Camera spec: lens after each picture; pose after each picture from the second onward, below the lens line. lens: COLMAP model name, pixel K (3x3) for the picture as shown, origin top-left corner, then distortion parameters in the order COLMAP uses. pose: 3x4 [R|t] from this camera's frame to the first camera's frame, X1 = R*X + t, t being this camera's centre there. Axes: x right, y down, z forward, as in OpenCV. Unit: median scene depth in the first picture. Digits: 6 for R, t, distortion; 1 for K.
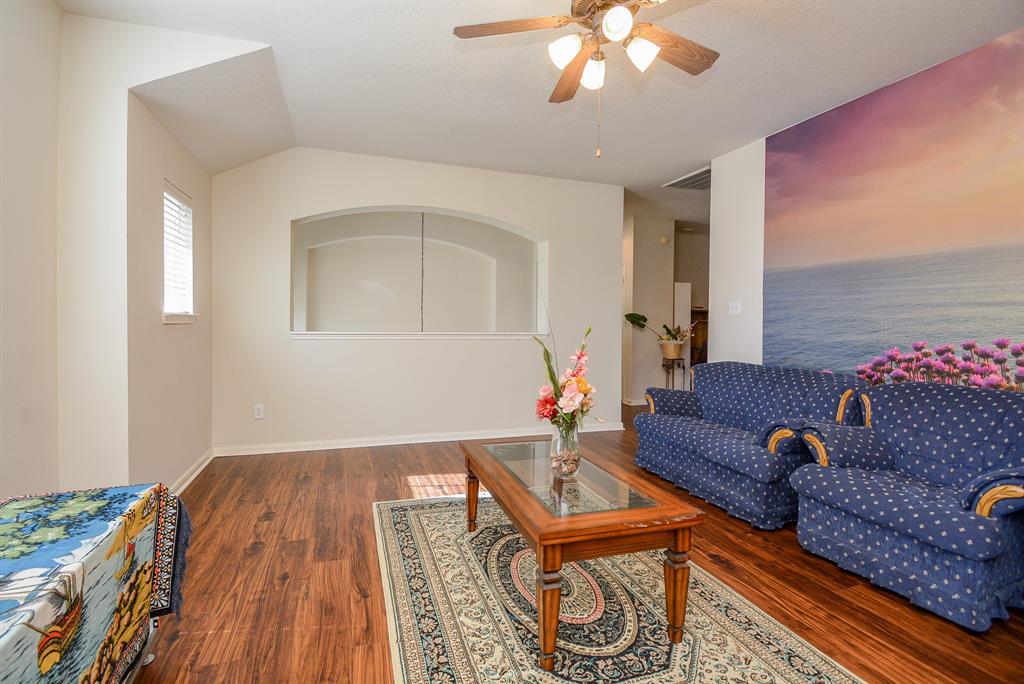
lens RADIAL K [[449.5, 0, 505.9], [0, 449.5, 332.1], [0, 0, 1]] dist [0.005781, -0.017015]
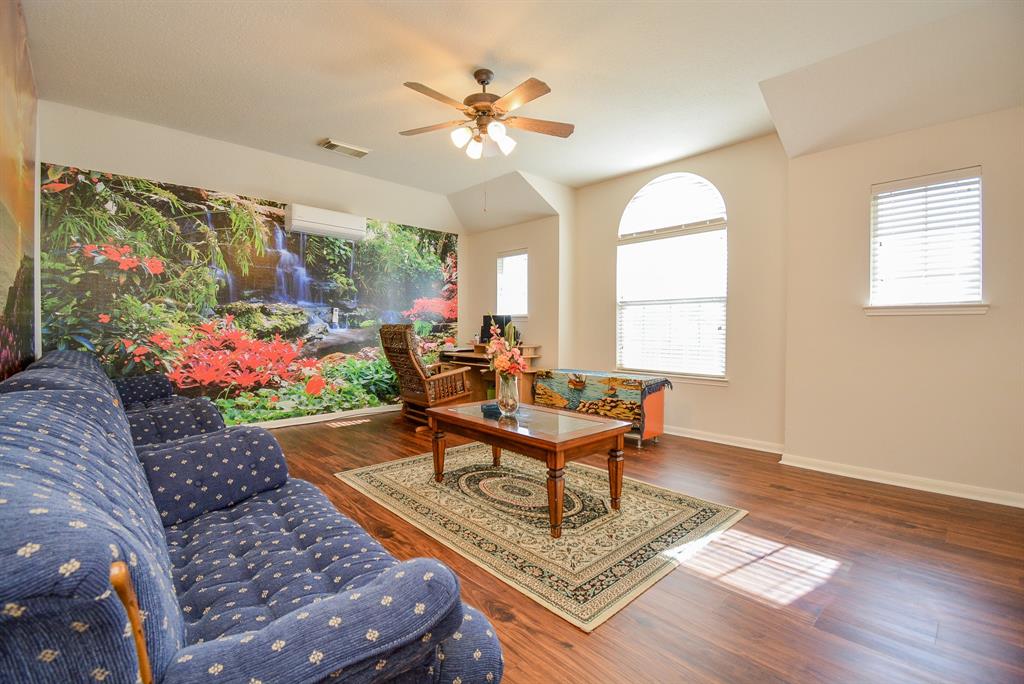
lens RADIAL K [[449.5, 0, 505.9], [0, 449.5, 332.1], [0, 0, 1]] dist [0.005781, -0.017015]
pose [[-0.915055, -0.008617, -0.403238, 0.534582], [-0.020249, 0.999493, 0.024591, 0.012812], [0.402822, 0.030667, -0.914765, 1.700406]]
